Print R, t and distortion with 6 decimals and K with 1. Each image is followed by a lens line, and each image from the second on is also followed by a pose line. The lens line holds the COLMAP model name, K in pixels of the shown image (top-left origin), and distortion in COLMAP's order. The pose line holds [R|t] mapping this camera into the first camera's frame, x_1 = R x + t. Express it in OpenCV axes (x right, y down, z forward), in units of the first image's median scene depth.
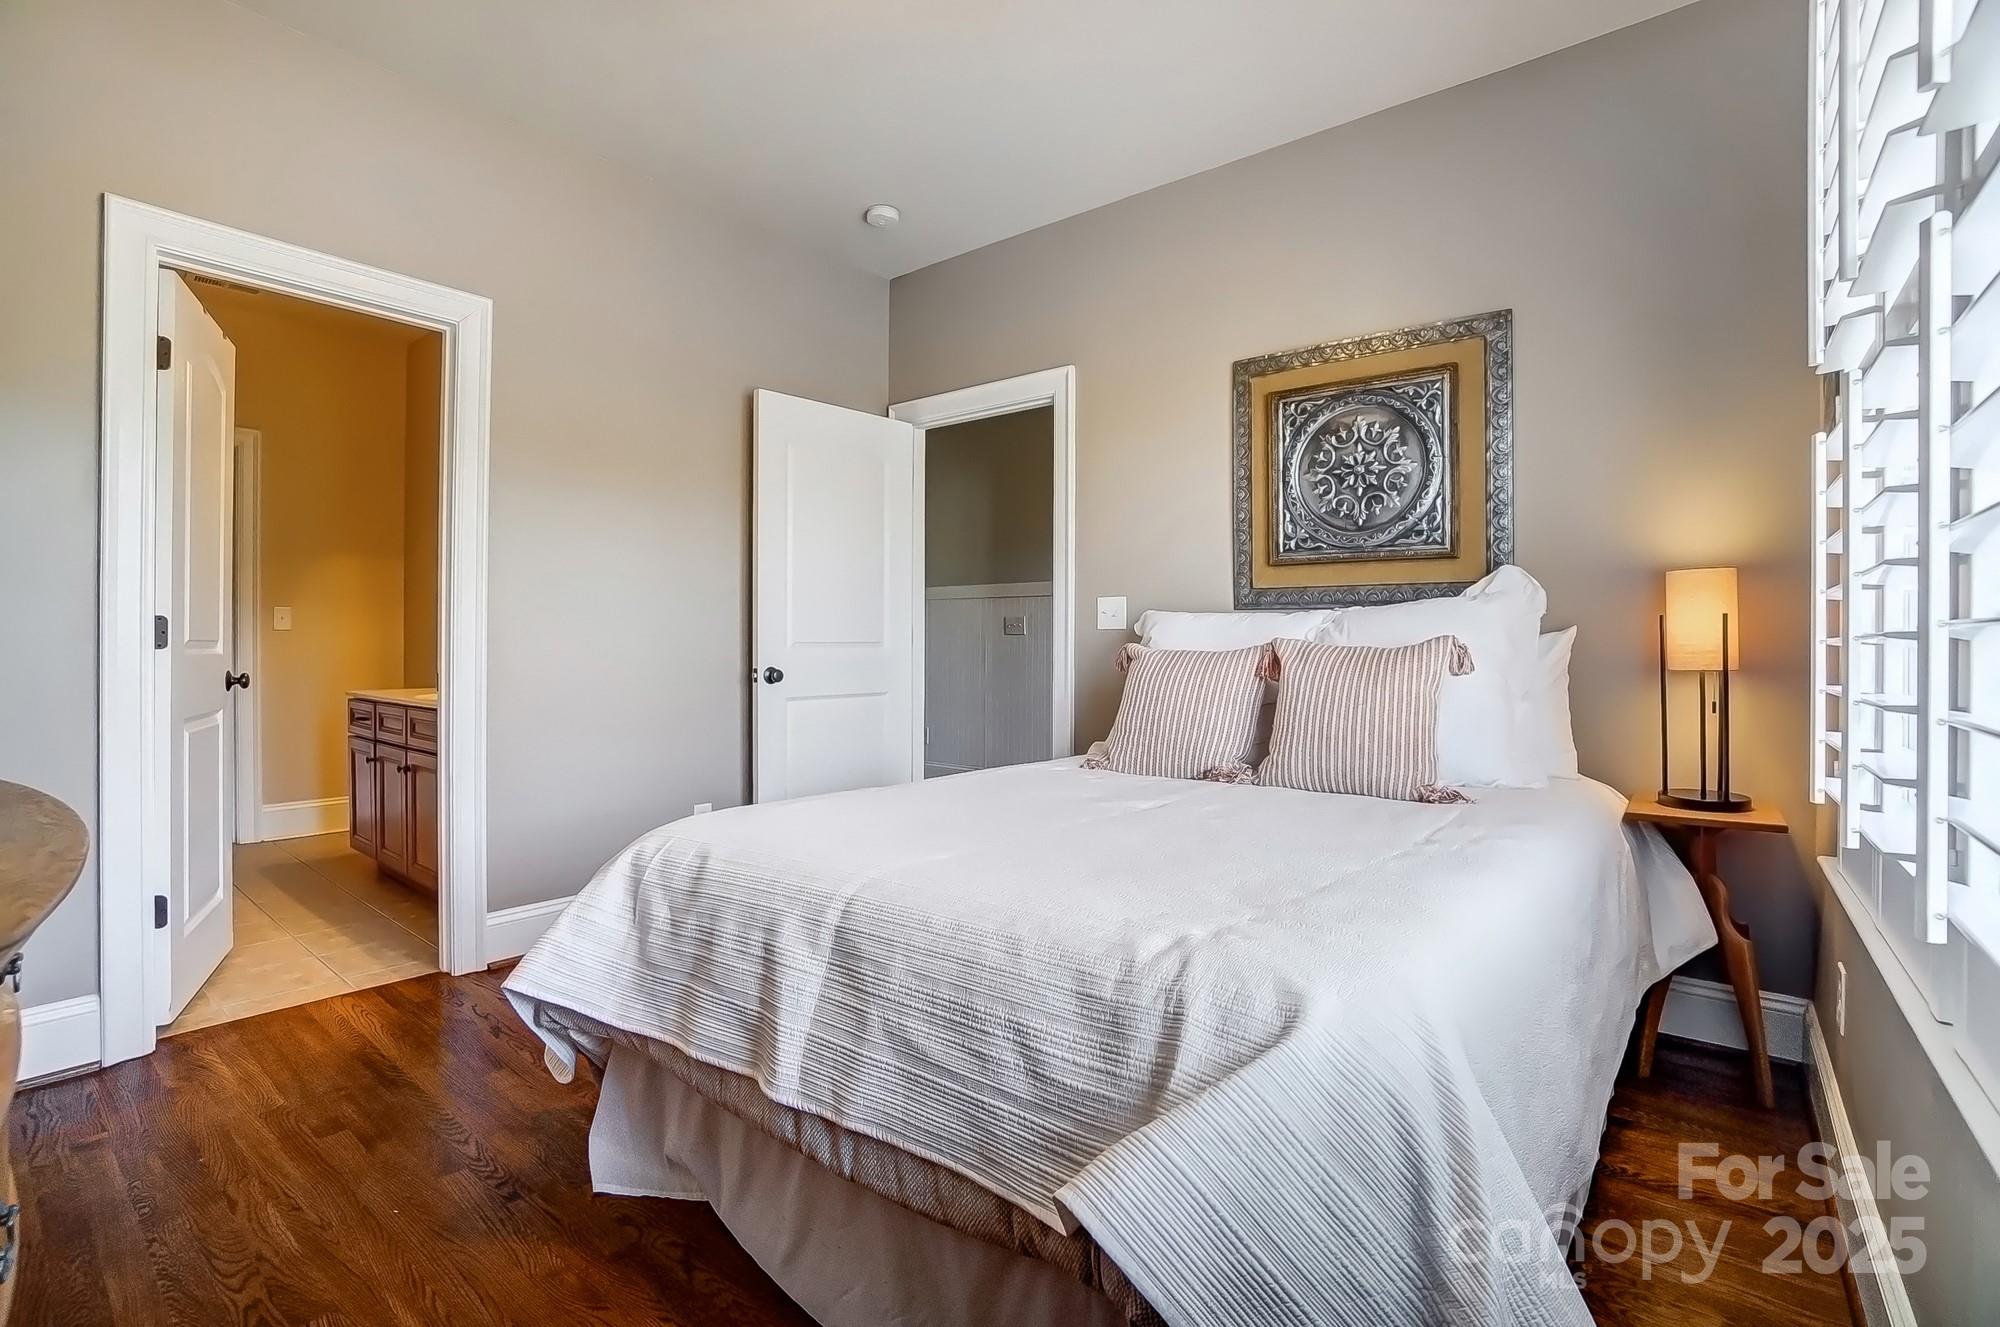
lens RADIAL K [[901.7, 0, 1022.2], [0, 901.7, 631.0], [0, 0, 1]] dist [-0.055637, 0.016340]
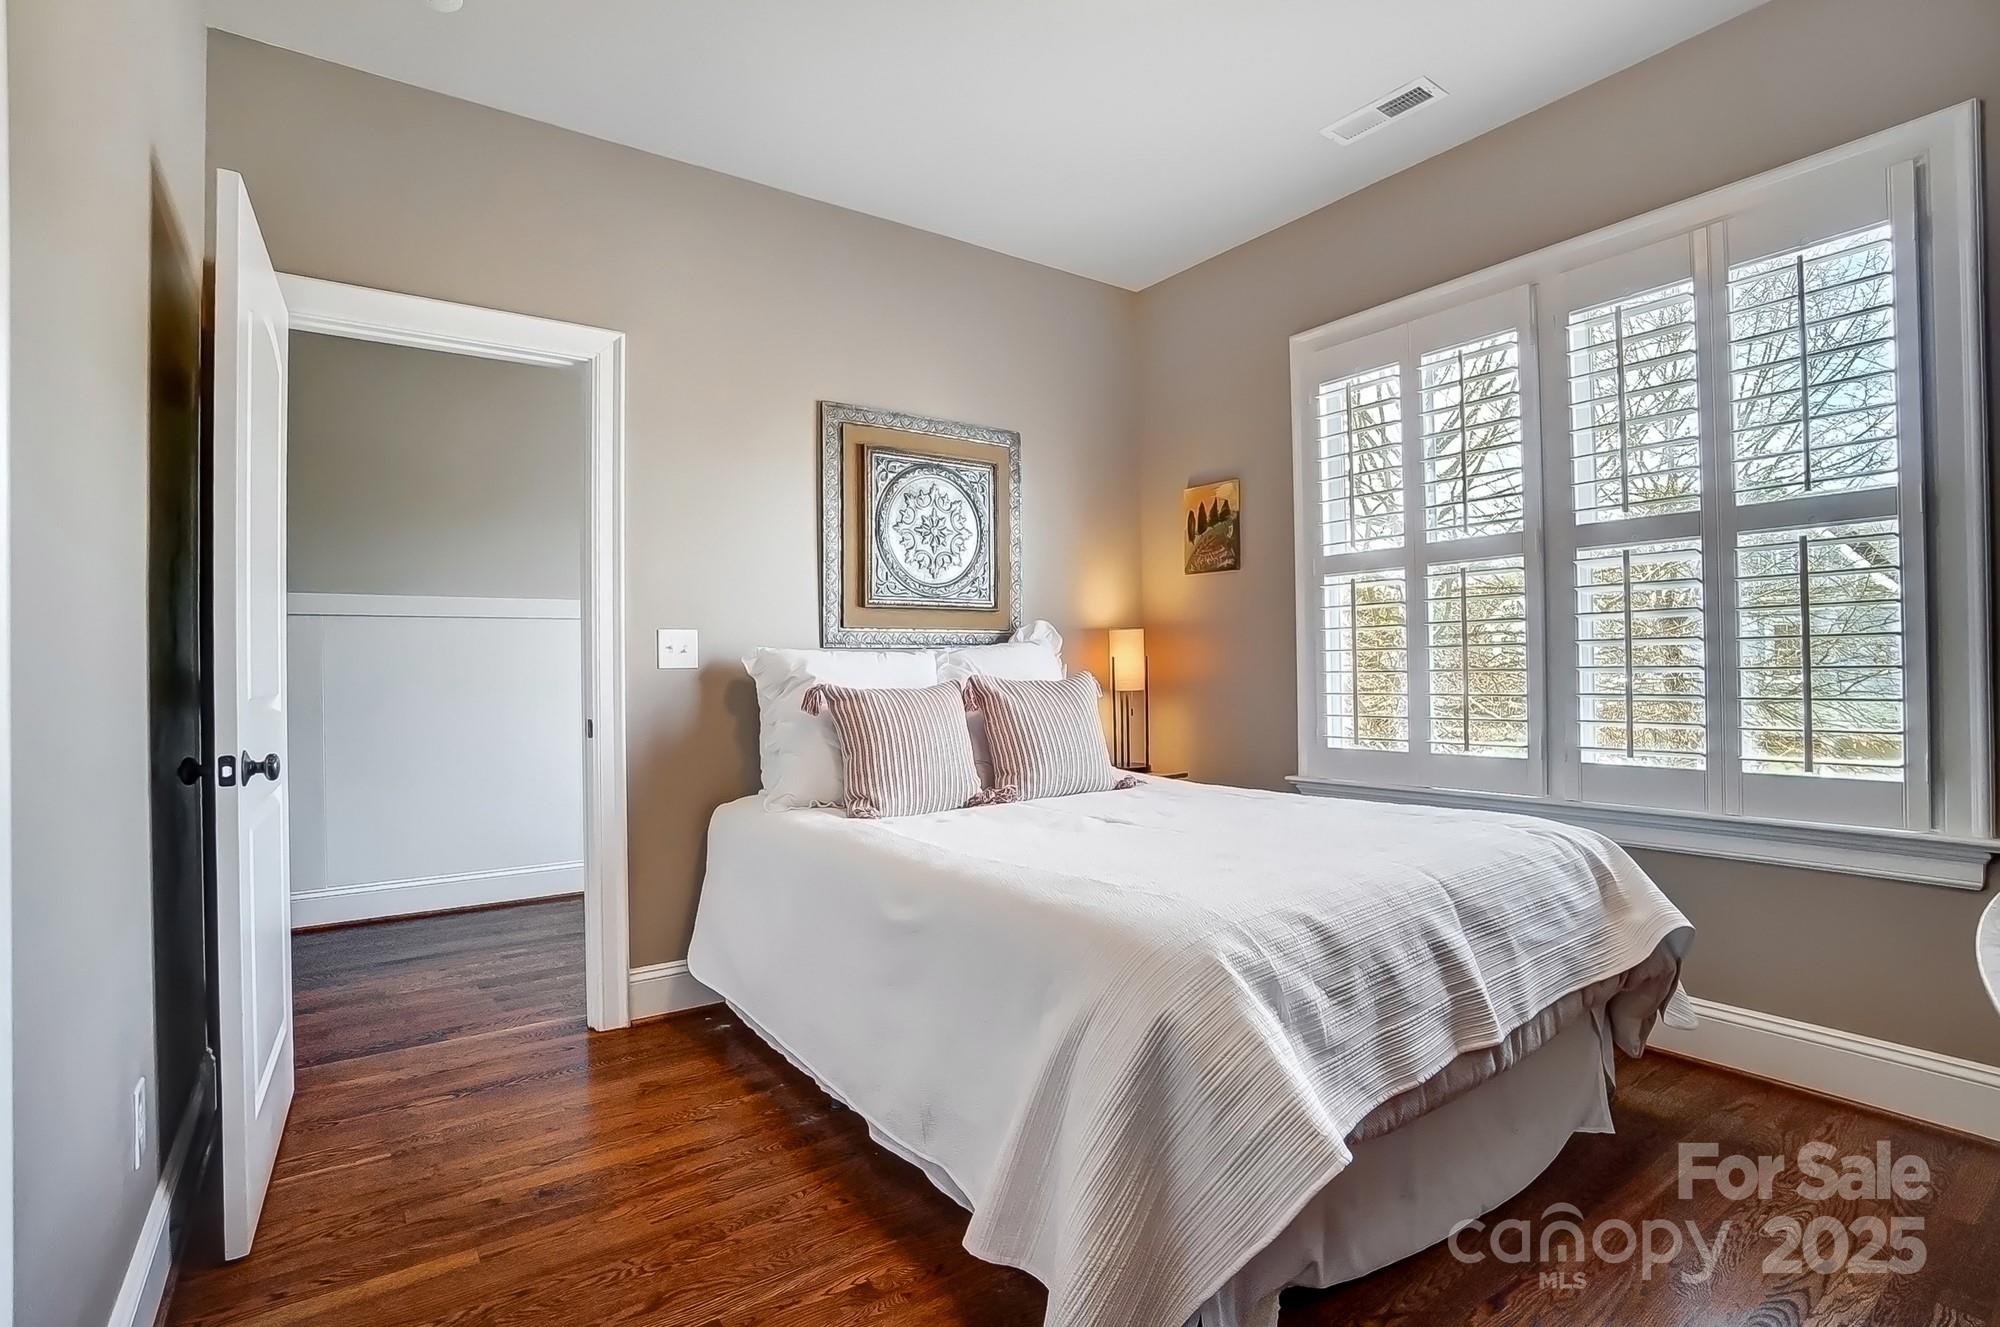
lens RADIAL K [[901.7, 0, 1022.2], [0, 901.7, 631.0], [0, 0, 1]] dist [-0.055637, 0.016340]
pose [[0.283968, 0.036040, 0.958156, -1.396553], [0.000381, 0.999289, -0.037700, -0.010479], [-0.958834, 0.011071, 0.283753, 1.061984]]
